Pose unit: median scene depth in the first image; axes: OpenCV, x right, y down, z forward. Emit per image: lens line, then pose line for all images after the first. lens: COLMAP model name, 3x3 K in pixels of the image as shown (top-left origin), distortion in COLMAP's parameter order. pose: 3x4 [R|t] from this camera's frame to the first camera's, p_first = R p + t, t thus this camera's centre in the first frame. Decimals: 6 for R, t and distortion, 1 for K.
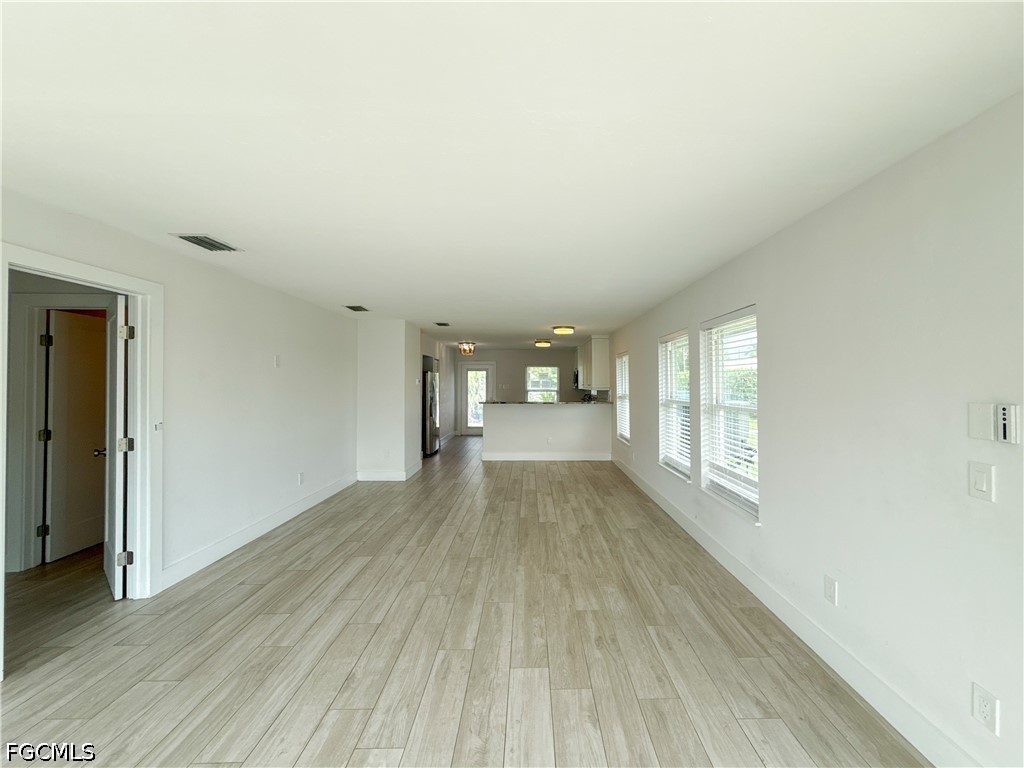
lens RADIAL K [[419.7, 0, 540.3], [0, 419.7, 377.3], [0, 0, 1]] dist [0.001131, 0.000259]
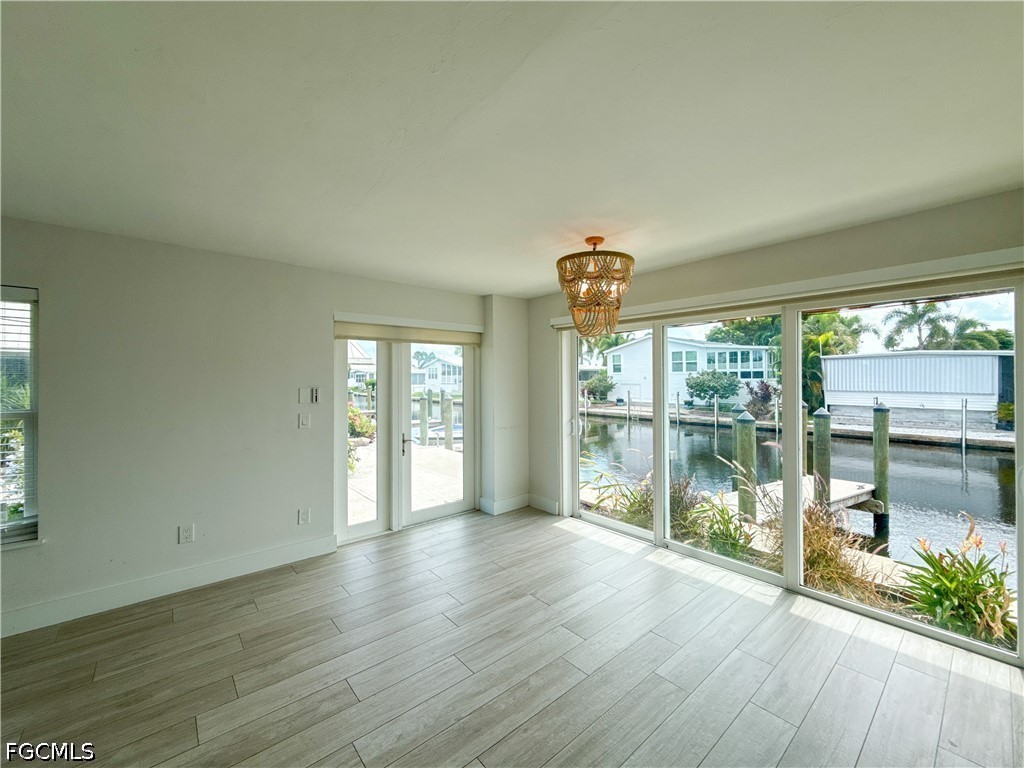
lens RADIAL K [[419.7, 0, 540.3], [0, 419.7, 377.3], [0, 0, 1]] dist [0.001131, 0.000259]
pose [[-0.655248, 0.001111, 0.755413, -1.084232], [-0.011049, 0.999878, -0.011054, 0.007543], [-0.755333, -0.015590, -0.655156, 1.045359]]
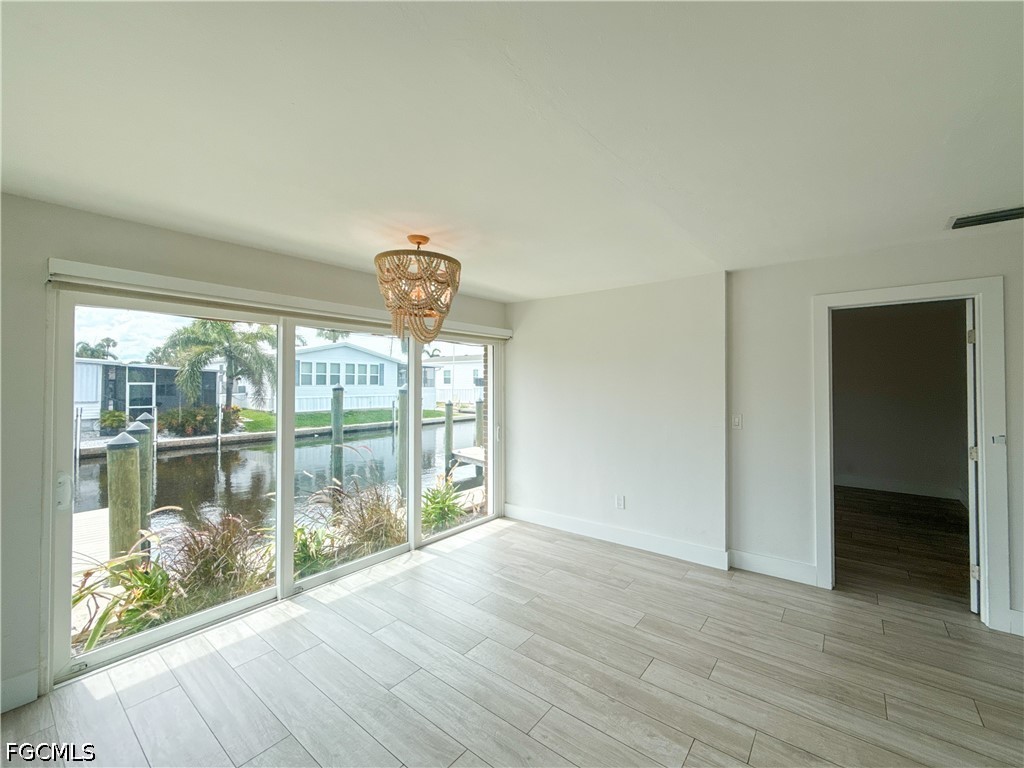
lens RADIAL K [[419.7, 0, 540.3], [0, 419.7, 377.3], [0, 0, 1]] dist [0.001131, 0.000259]
pose [[-0.617276, -0.012453, -0.786648, 0.501948], [0.013451, 0.999562, -0.026378, -0.002202], [0.786632, -0.026864, -0.616838, 1.071854]]
